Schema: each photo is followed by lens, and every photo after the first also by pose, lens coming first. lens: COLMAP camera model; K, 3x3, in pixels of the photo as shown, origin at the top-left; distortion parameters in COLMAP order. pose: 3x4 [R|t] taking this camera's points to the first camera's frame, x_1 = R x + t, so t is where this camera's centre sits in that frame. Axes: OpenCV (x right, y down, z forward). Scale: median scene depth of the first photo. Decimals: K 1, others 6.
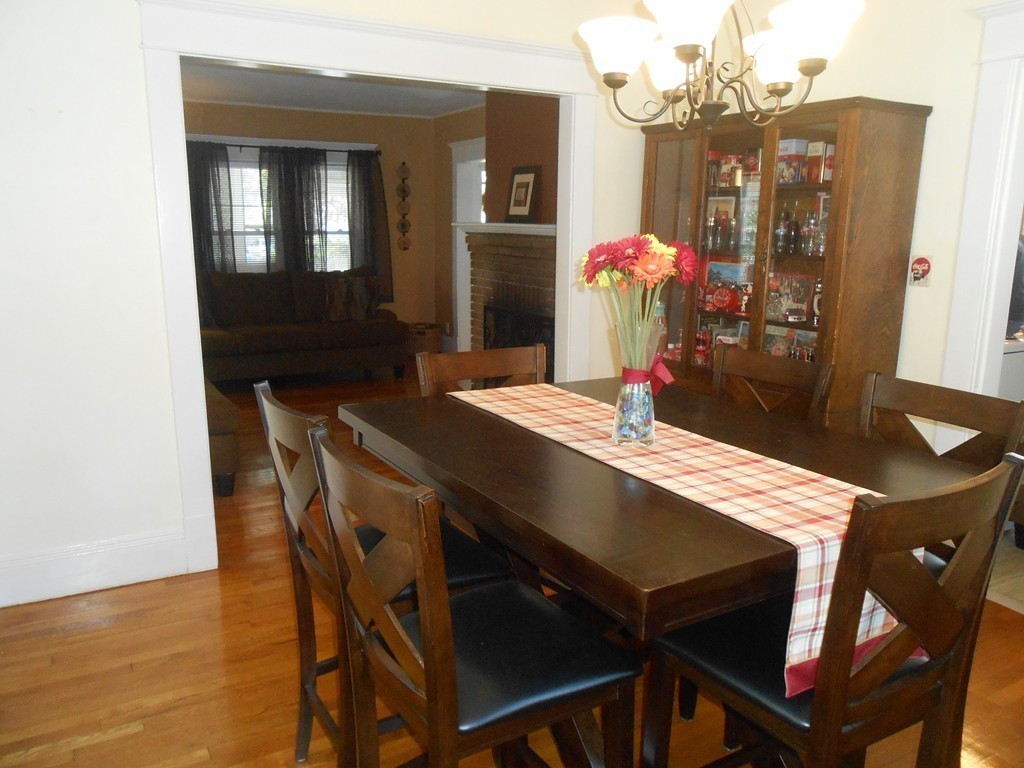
lens RADIAL K [[793.6, 0, 511.1], [0, 793.6, 383.6], [0, 0, 1]] dist [-0.029792, 0.020074]
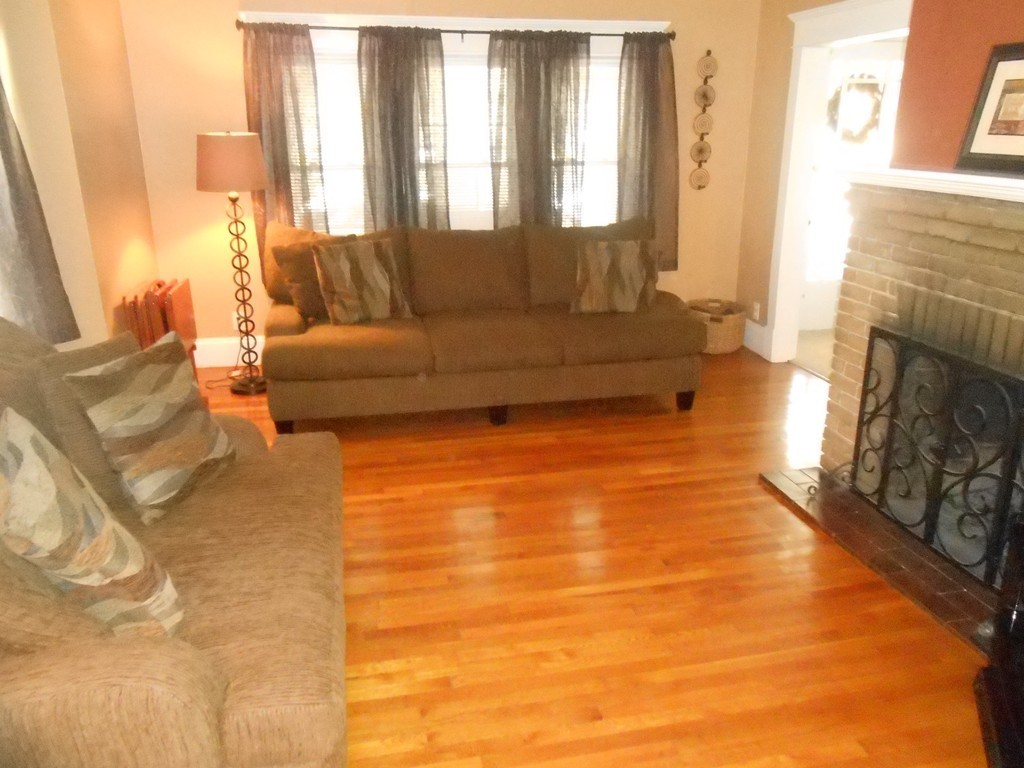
lens RADIAL K [[793.6, 0, 516.0], [0, 793.6, 384.6], [0, 0, 1]] dist [-0.029792, 0.020074]
pose [[0.953238, 0.081927, -0.290904, -0.084063], [-0.047071, 0.991056, 0.124865, -0.093208], [0.298533, -0.105333, 0.948569, 0.355183]]
